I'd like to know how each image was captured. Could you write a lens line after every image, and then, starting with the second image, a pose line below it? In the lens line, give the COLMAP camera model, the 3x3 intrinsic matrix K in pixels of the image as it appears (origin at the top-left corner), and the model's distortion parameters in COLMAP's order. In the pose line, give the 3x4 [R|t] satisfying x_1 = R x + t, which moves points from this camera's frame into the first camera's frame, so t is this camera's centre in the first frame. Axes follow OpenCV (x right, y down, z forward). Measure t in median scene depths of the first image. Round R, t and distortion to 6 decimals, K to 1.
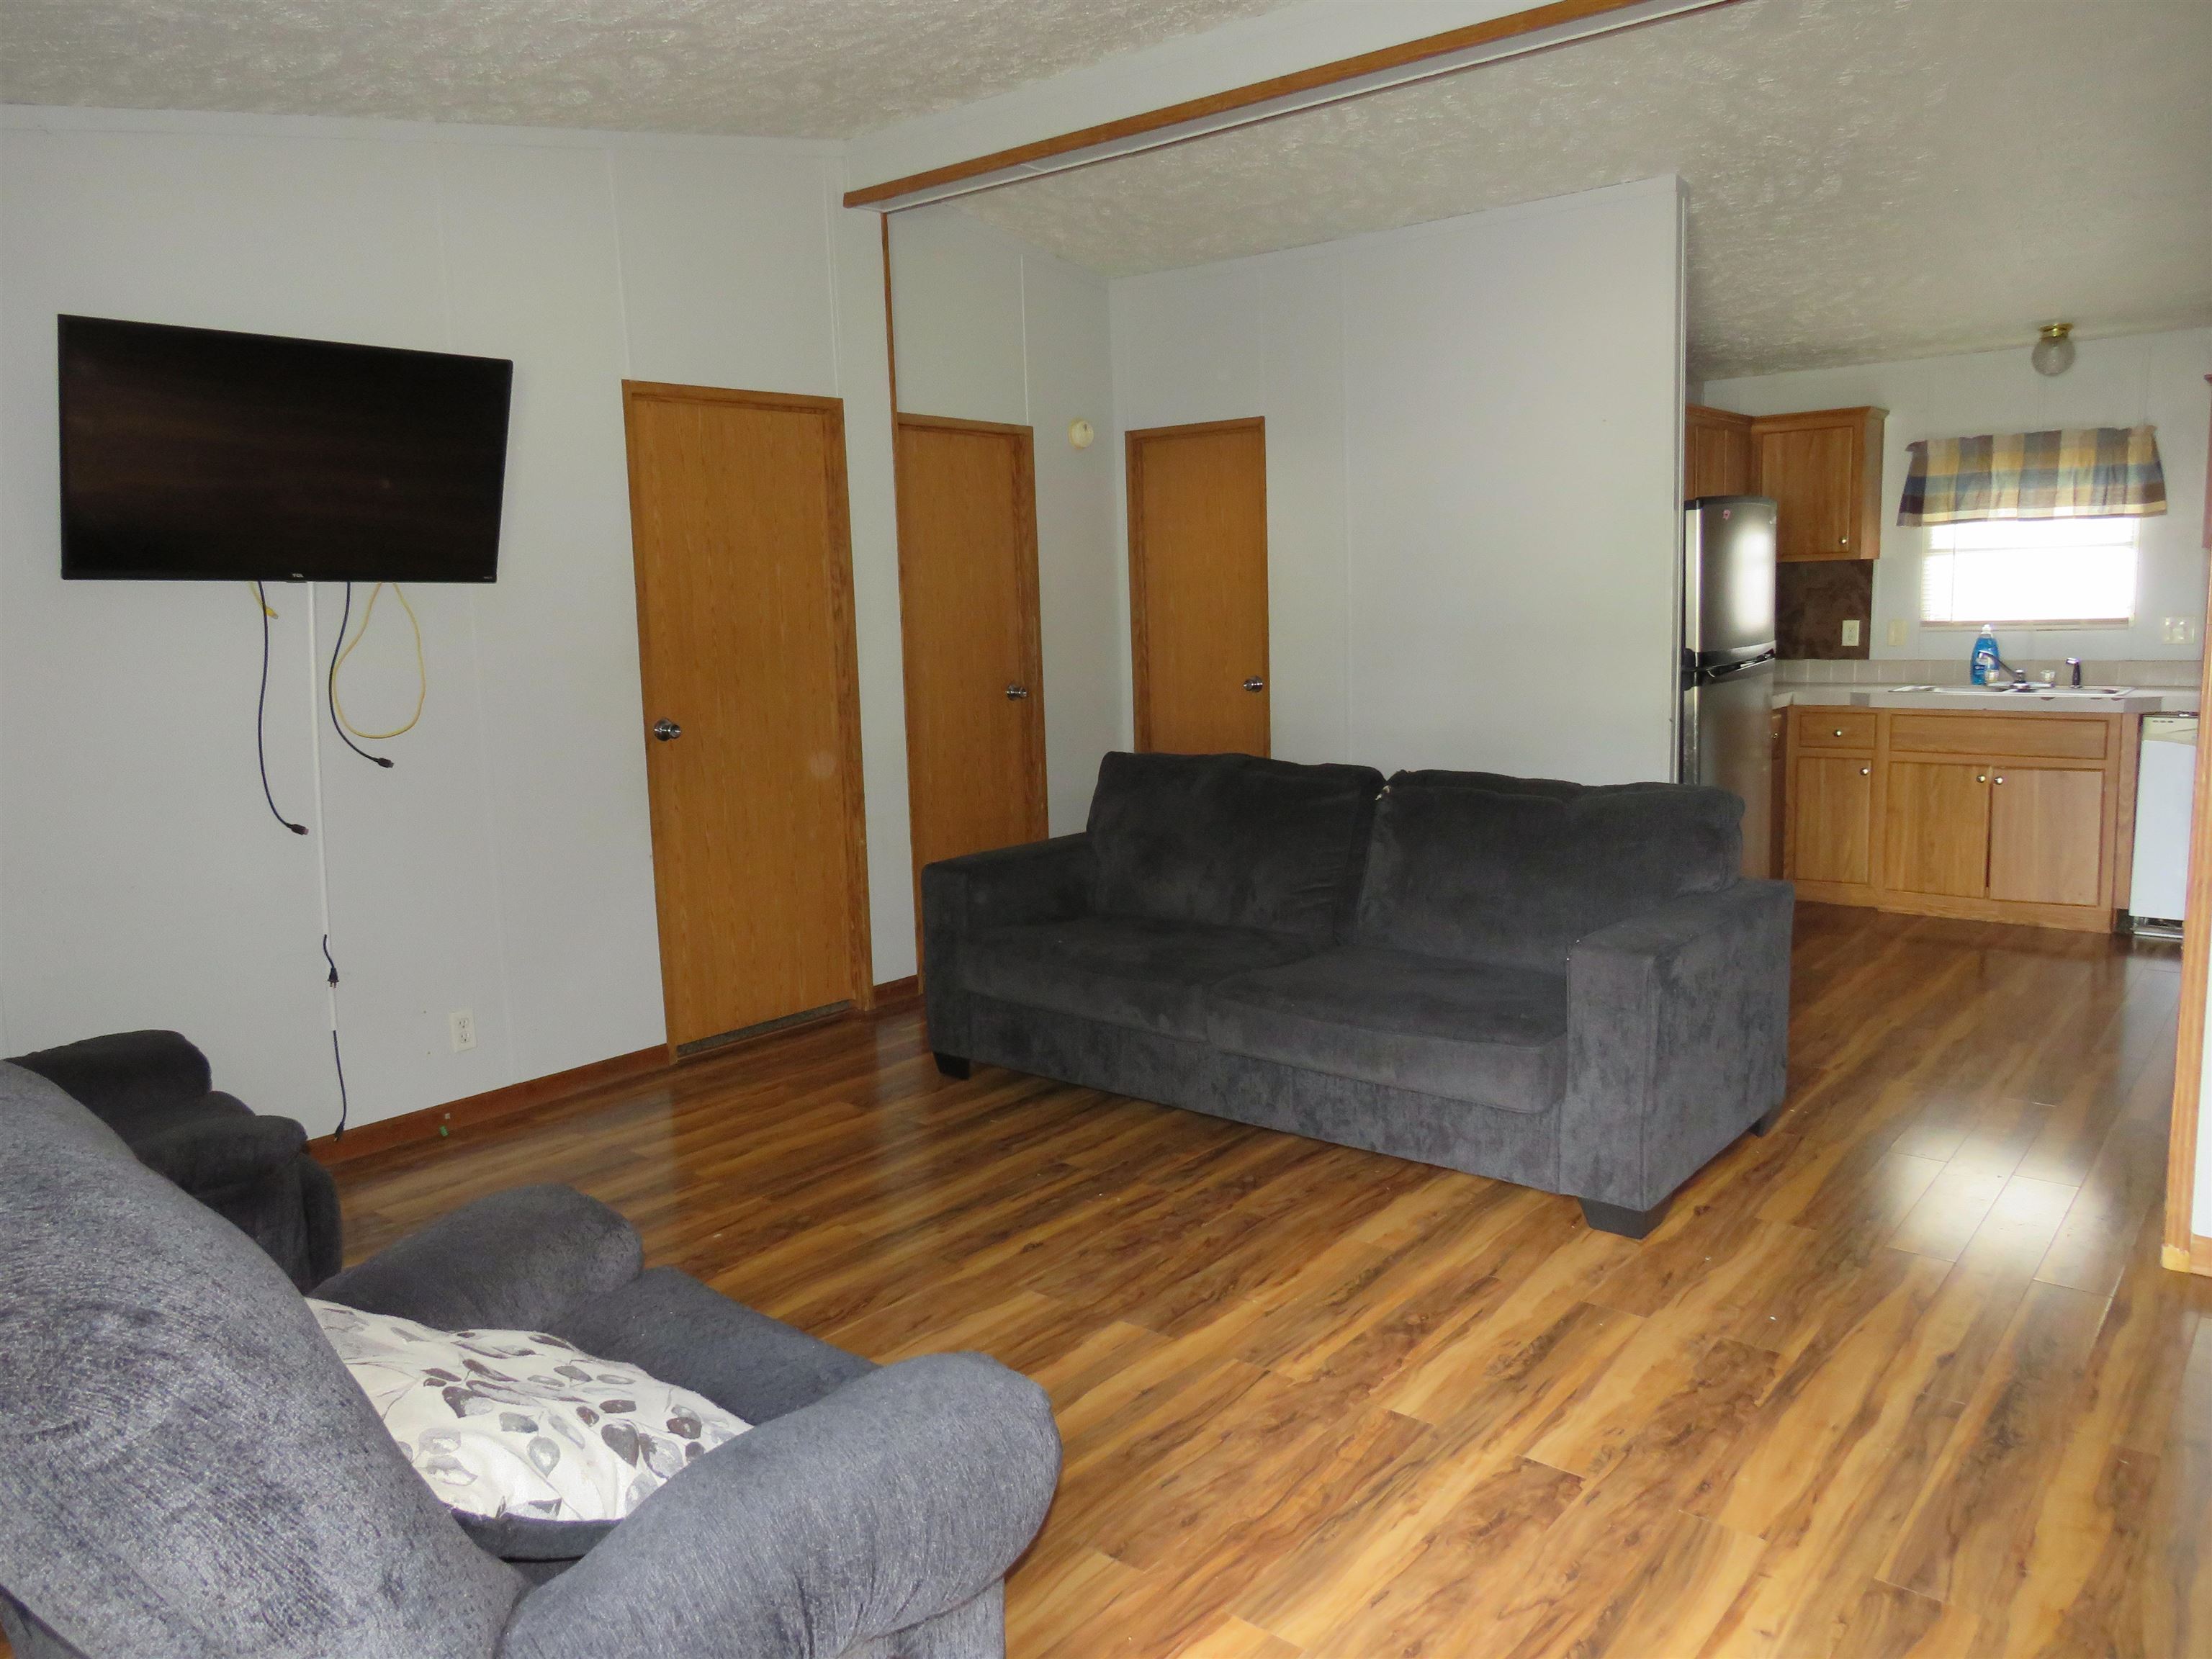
lens RADIAL K [[1553.1, 0, 1083.2], [0, 1553.1, 828.4], [0, 0, 1]] dist [-0.021567, -0.004874]
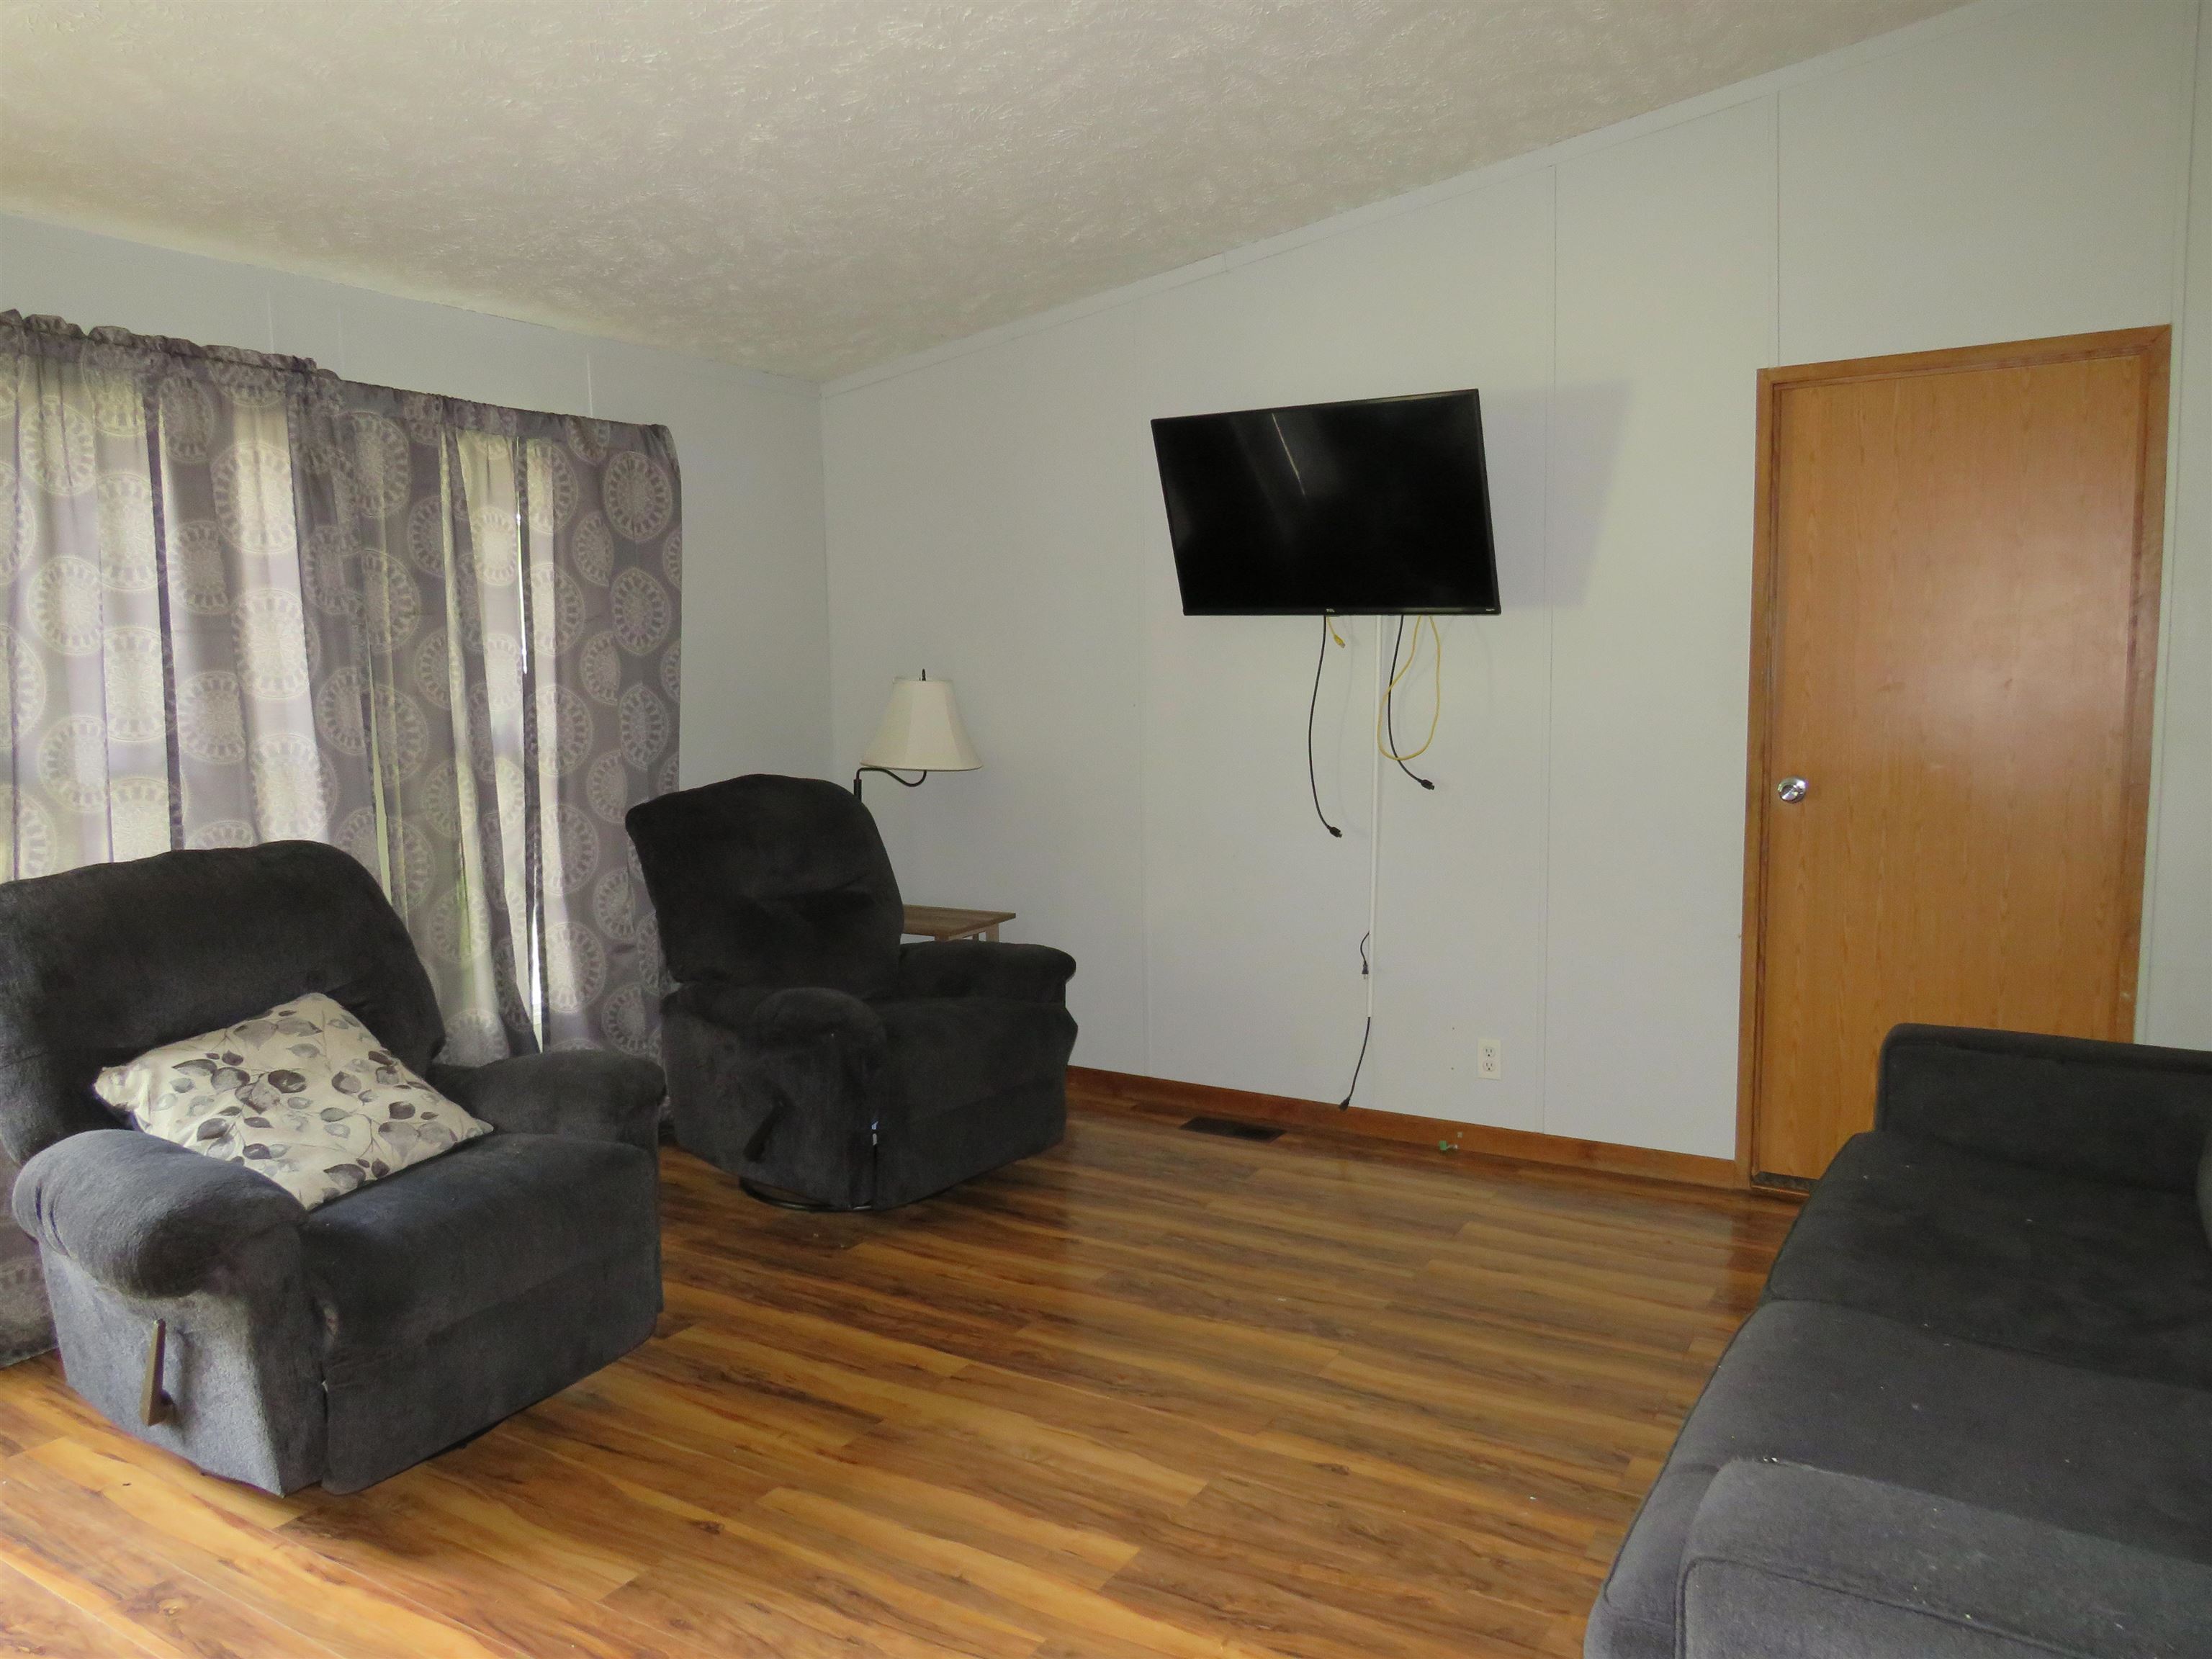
lens RADIAL K [[1553.1, 0, 1083.2], [0, 1553.1, 828.4], [0, 0, 1]] dist [-0.021567, -0.004874]
pose [[0.159808, 0.129425, -0.978627, 0.637784], [-0.134807, 0.984941, 0.108246, -0.110168], [0.977900, 0.114627, 0.174849, 0.672377]]
